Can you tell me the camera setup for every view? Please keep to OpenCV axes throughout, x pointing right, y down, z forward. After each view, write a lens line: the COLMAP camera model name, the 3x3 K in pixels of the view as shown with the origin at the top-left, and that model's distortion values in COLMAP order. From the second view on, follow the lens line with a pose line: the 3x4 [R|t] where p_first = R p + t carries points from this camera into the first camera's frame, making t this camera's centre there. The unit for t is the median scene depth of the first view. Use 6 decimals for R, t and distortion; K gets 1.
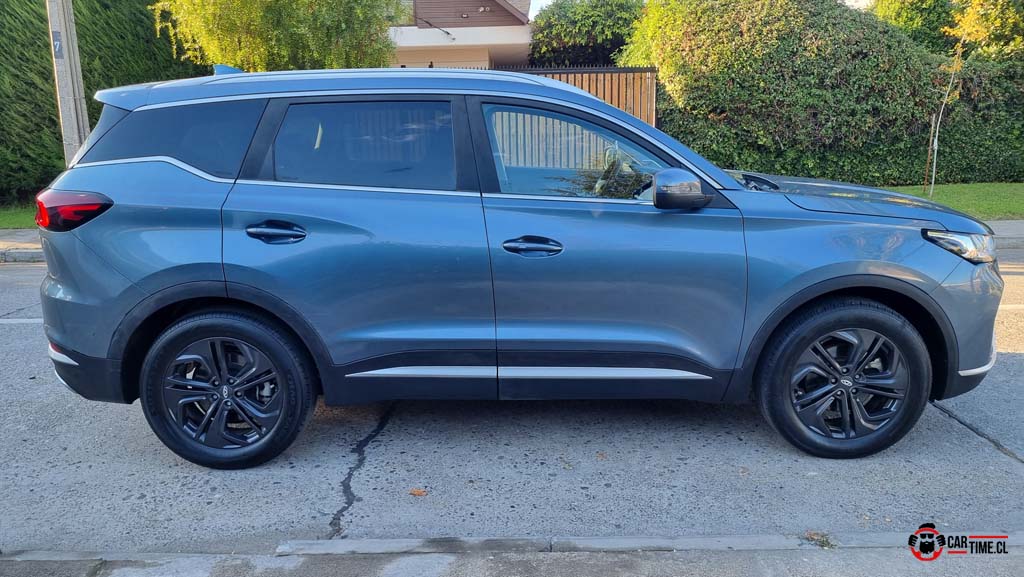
lens RADIAL K [[780.3, 0, 512.0], [0, 780.3, 288.5], [0, 0, 1]] dist [0.024182, 0.001048]
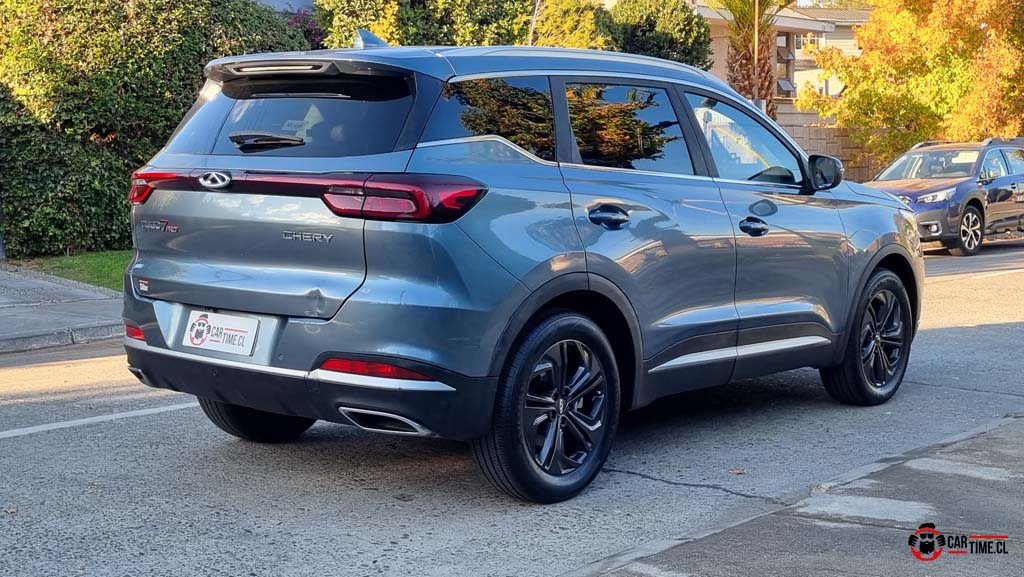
lens RADIAL K [[1381.4, 0, 512.0], [0, 1381.4, 288.5], [0, 0, 1]] dist [0.026284, 0.052231]
pose [[0.650222, -0.053262, 0.757875, -0.409797], [0.148216, 0.987266, -0.057779, 0.022427], [-0.745147, 0.149898, 0.649836, 0.009755]]
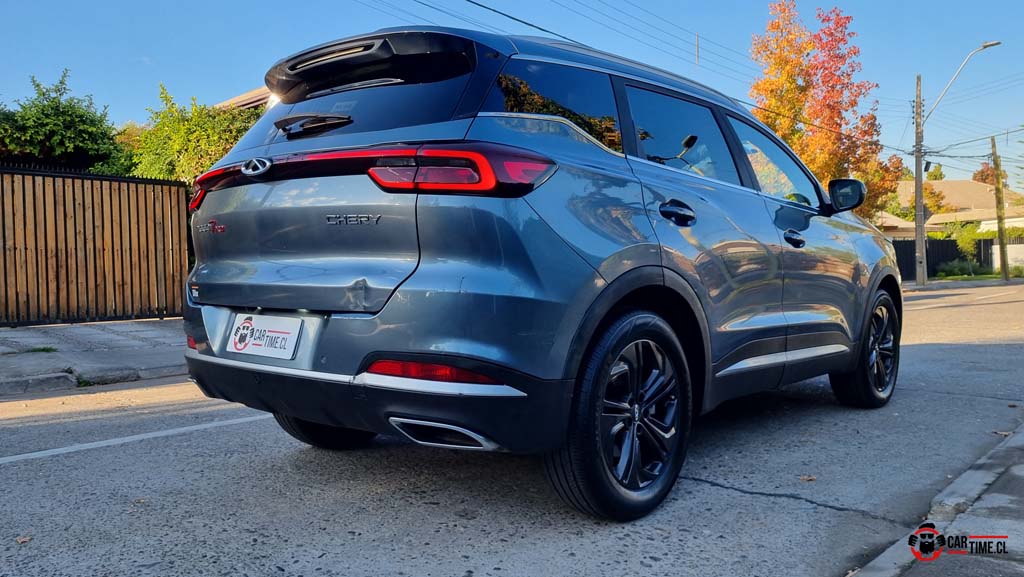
lens RADIAL K [[780.3, 0, 512.0], [0, 780.3, 288.5], [0, 0, 1]] dist [0.024182, 0.001048]
pose [[0.663922, -0.010756, 0.747725, -0.275308], [0.160322, 0.978694, -0.128276, 0.024122], [-0.730414, 0.205042, 0.651501, 0.147208]]
